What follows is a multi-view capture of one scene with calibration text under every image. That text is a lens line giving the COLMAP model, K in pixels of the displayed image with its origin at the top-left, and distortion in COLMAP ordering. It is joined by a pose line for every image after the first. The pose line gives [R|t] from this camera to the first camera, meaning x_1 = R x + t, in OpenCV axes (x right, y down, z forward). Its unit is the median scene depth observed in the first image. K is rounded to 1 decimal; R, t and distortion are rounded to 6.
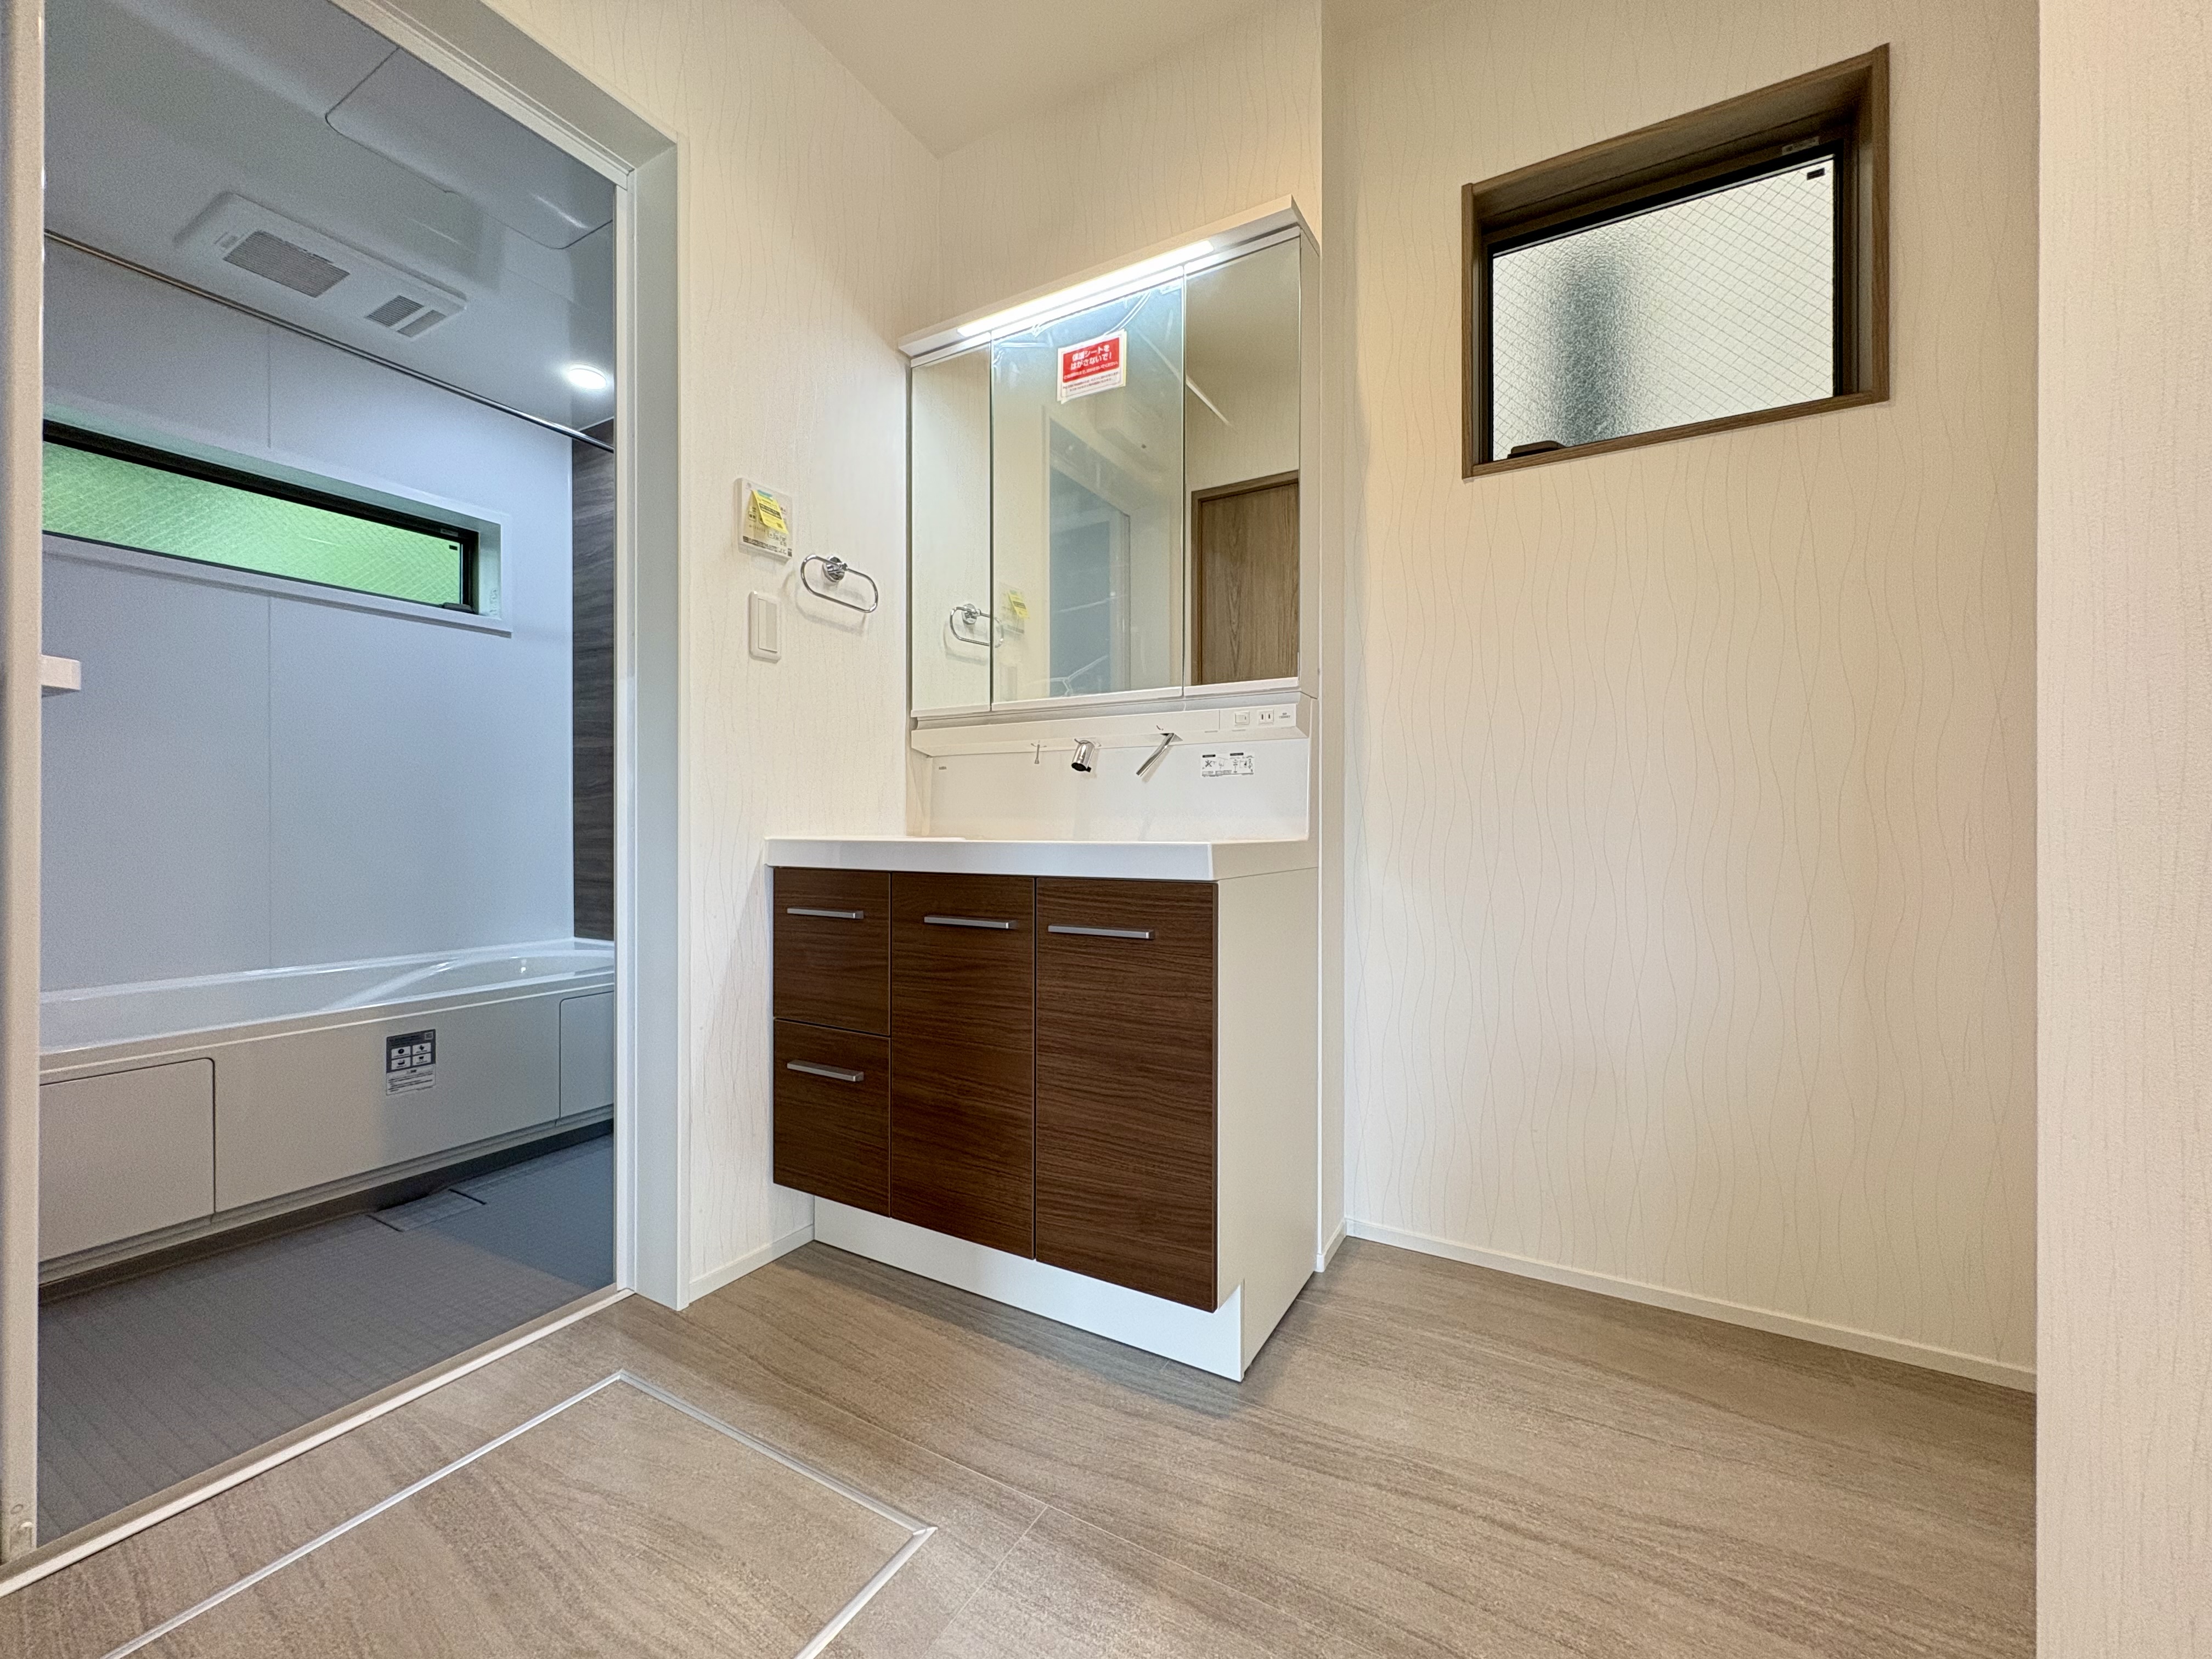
lens RADIAL K [[881.0, 0, 1109.3], [0, 881.0, 824.9], [0, 0, 1]] dist [0.000141, -0.000006]
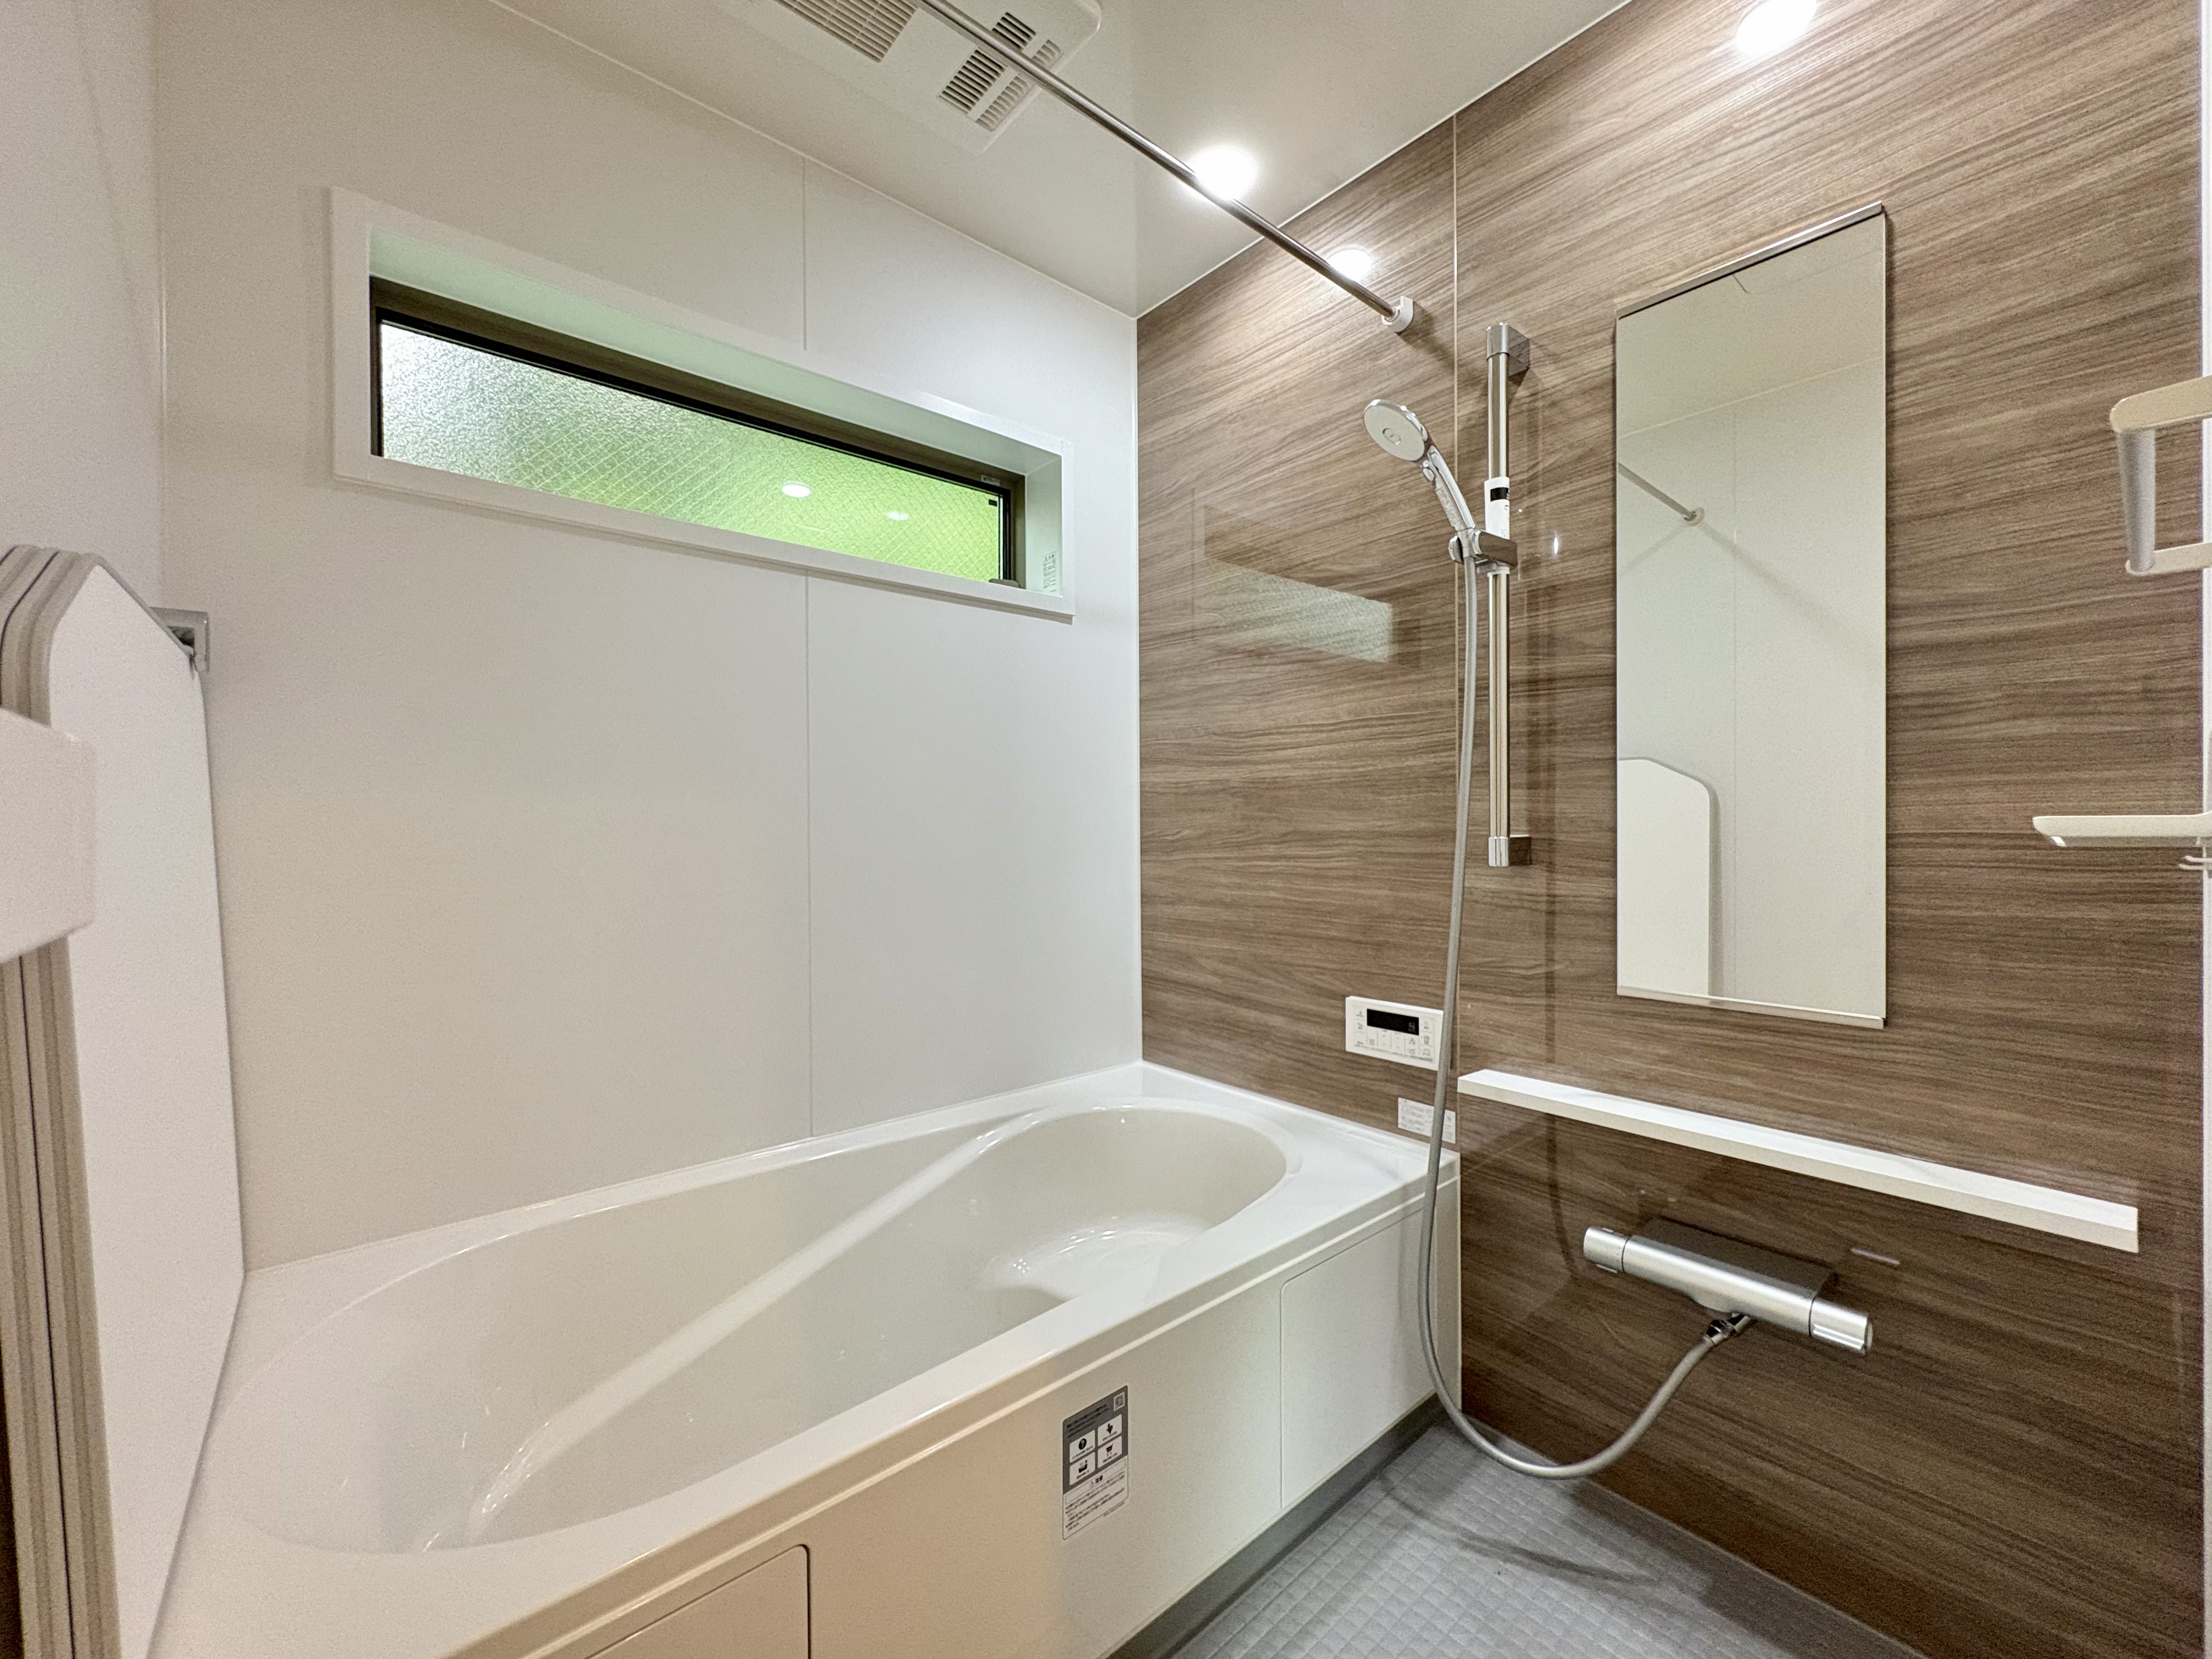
lens RADIAL K [[881.0, 0, 1105.1], [0, 881.0, 830.4], [0, 0, 1]] dist [0.000141, -0.000006]
pose [[0.939429, 0.000495, -0.342743, -0.418551], [0.002840, 0.999953, 0.009229, -0.059039], [0.342731, -0.009643, 0.939384, 0.367366]]
